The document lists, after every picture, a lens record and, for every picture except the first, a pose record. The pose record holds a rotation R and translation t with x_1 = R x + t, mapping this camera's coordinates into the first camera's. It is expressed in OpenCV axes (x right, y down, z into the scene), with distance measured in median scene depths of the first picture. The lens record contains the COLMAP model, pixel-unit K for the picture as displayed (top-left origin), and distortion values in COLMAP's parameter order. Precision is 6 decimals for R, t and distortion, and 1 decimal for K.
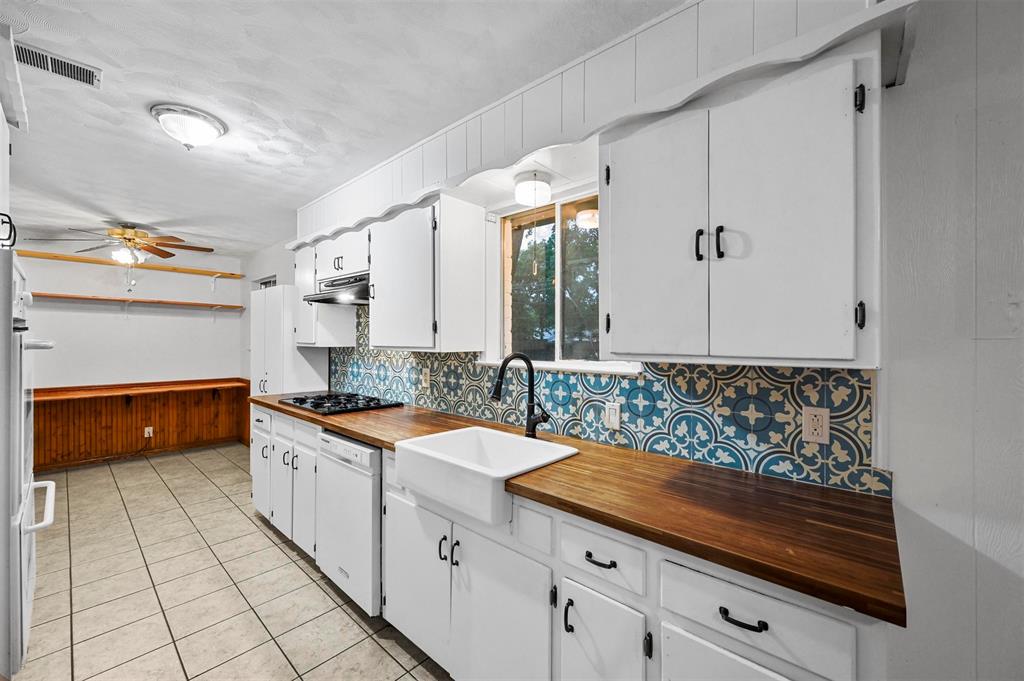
lens RADIAL K [[401.1, 0, 521.3], [0, 401.1, 339.8], [0, 0, 1]] dist [-0.001414, -0.000086]
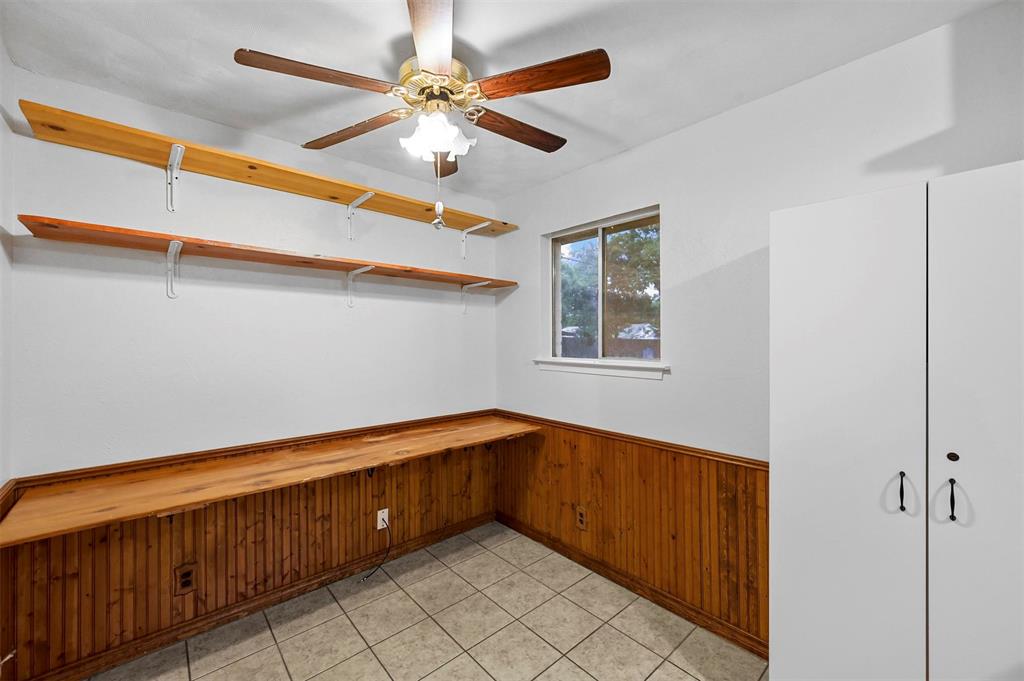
lens RADIAL K [[401.1, 0, 519.4], [0, 401.1, 337.9], [0, 0, 1]] dist [-0.001414, -0.000086]
pose [[0.992915, -0.009528, -0.118441, -0.718703], [0.009011, 0.999947, -0.004906, -0.004667], [0.118482, 0.003804, 0.992949, 0.518350]]
